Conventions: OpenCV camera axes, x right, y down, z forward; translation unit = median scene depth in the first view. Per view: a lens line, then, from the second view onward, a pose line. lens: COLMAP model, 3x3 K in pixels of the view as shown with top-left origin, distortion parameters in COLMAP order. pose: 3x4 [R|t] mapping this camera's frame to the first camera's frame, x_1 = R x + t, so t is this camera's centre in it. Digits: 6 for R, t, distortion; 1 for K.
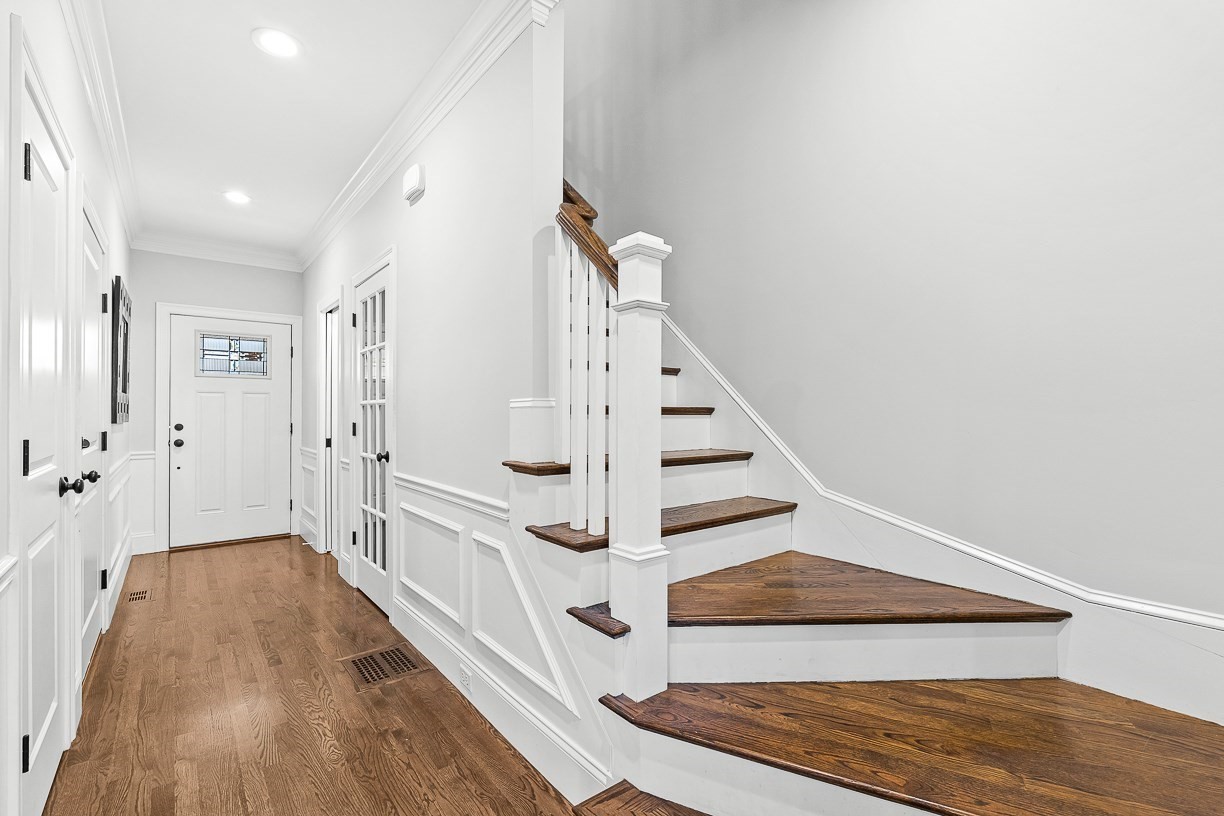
lens RADIAL K [[546.8, 0, 612.0], [0, 546.8, 408.0], [0, 0, 1]] dist [0.000011, 0.000096]
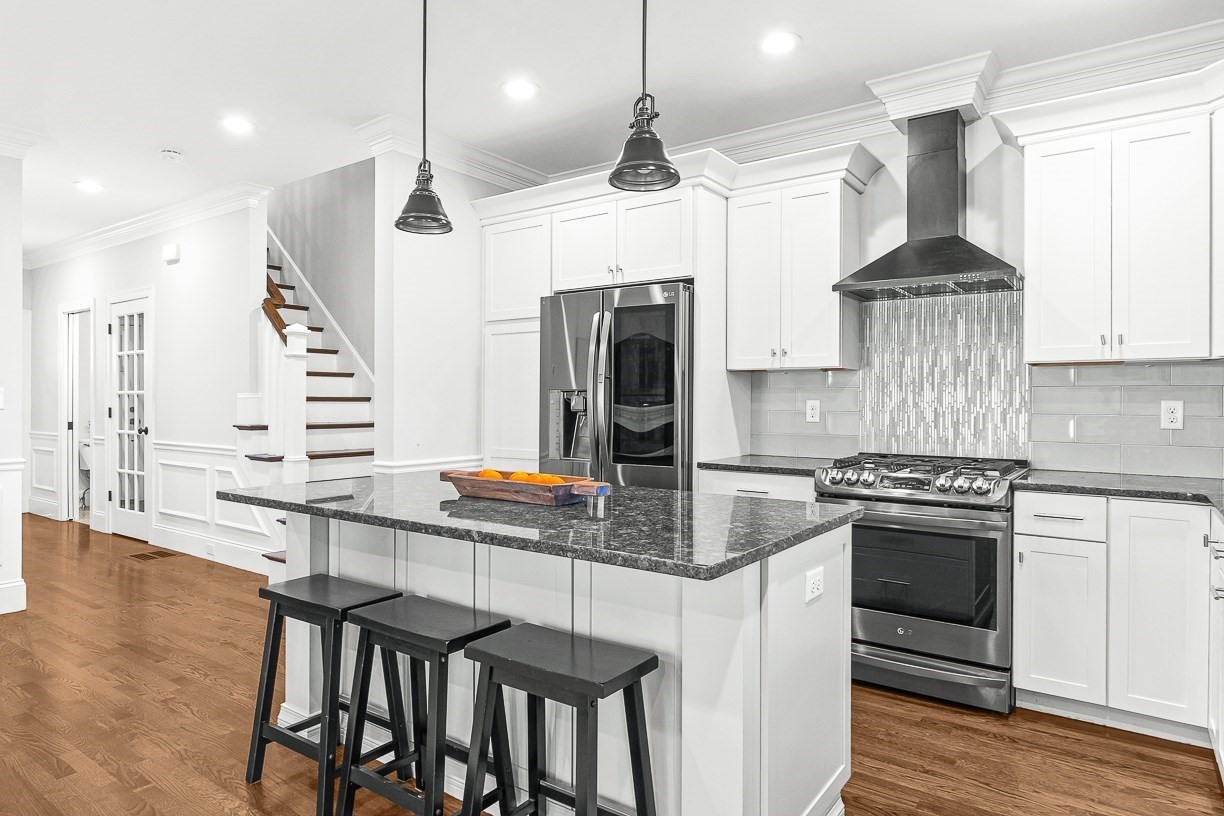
lens RADIAL K [[719.1, 0, 612.9], [0, 719.1, 397.6], [0, 0, 1]] dist [-0.000878, 0.000814]
pose [[0.962260, 0.001587, 0.272128, 0.269316], [-0.003304, 0.999977, 0.005850, -0.013650], [-0.272112, -0.006529, 0.962243, -1.215210]]
